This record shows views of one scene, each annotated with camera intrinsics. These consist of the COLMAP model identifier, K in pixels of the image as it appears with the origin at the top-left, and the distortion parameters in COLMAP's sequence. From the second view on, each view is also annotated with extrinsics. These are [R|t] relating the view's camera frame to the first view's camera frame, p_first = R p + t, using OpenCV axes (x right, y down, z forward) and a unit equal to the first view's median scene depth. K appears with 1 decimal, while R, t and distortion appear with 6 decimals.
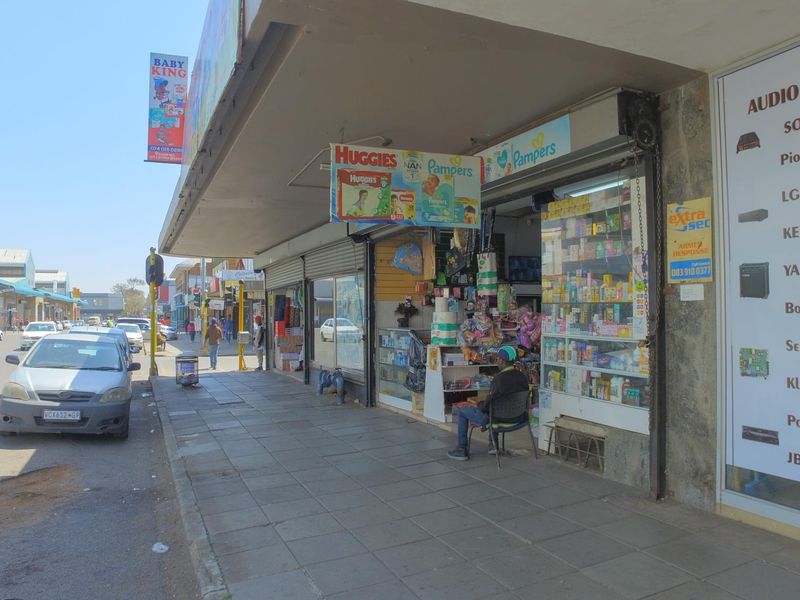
lens RADIAL K [[623.3, 0, 400.0], [0, 623.3, 300.0], [0, 0, 1]] dist [-0.131989, 0.104061]
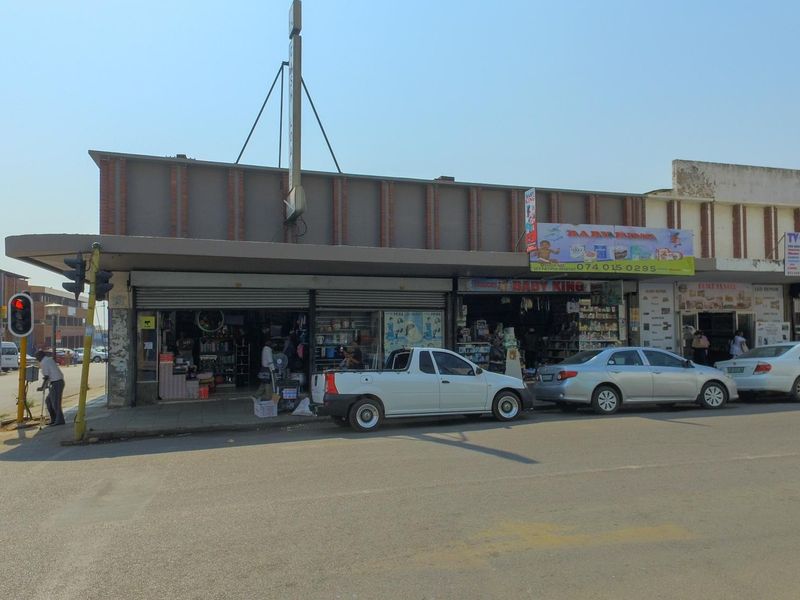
lens RADIAL K [[603.0, 0, 400.0], [0, 603.0, 300.0], [0, 0, 1]] dist [0.078967, -0.000811]
pose [[0.091827, 0.054596, 0.994277, -3.277214], [-0.012479, 0.998480, -0.053675, 0.029826], [-0.995697, -0.007478, 0.092369, 1.828263]]
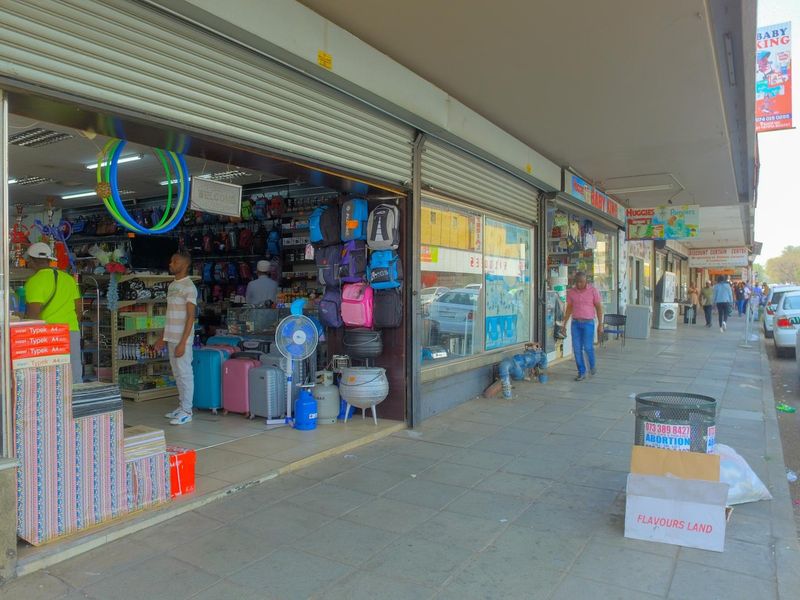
lens RADIAL K [[623.3, 0, 400.0], [0, 623.3, 300.0], [0, 0, 1]] dist [-0.131989, 0.104061]
pose [[-0.589951, -0.005625, 0.807420, -1.255634], [-0.012572, 0.999919, -0.002220, 0.118040], [-0.807341, -0.011461, -0.589974, 3.188627]]
